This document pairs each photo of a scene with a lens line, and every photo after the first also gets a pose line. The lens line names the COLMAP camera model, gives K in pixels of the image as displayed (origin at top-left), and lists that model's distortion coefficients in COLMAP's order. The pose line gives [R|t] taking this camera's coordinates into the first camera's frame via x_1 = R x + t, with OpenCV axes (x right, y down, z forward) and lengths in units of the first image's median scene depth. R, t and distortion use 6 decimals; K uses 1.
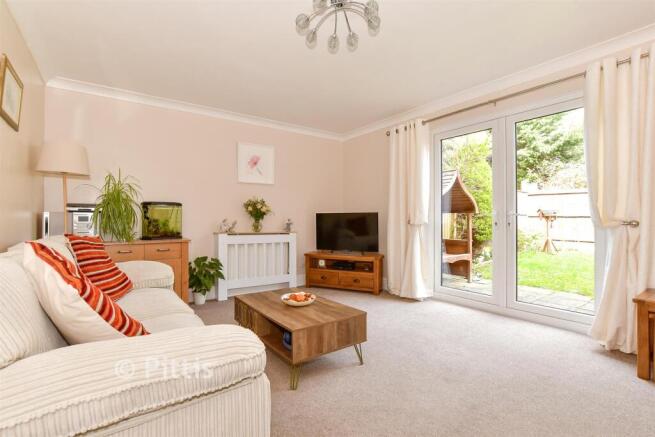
lens RADIAL K [[295.8, 0, 320.1], [0, 295.8, 219.5], [0, 0, 1]] dist [-0.013549, 0.000418]
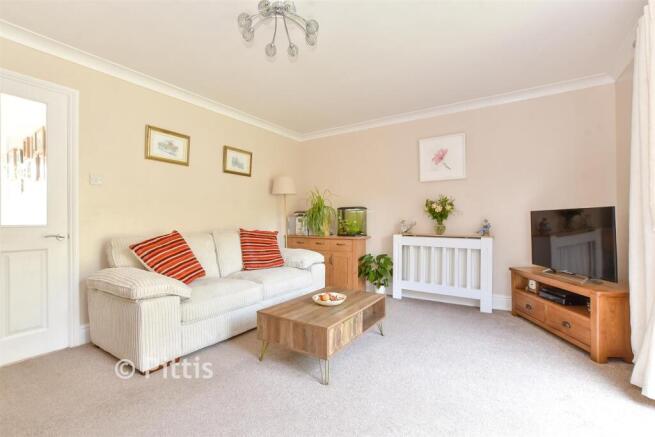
lens RADIAL K [[295.8, 0, 320.1], [0, 295.8, 219.5], [0, 0, 1]] dist [-0.013549, 0.000418]
pose [[0.376881, -0.004744, -0.926250, 0.498450], [0.003007, 0.999988, -0.003899, -0.000746], [0.926257, -0.001316, 0.376891, 0.338177]]
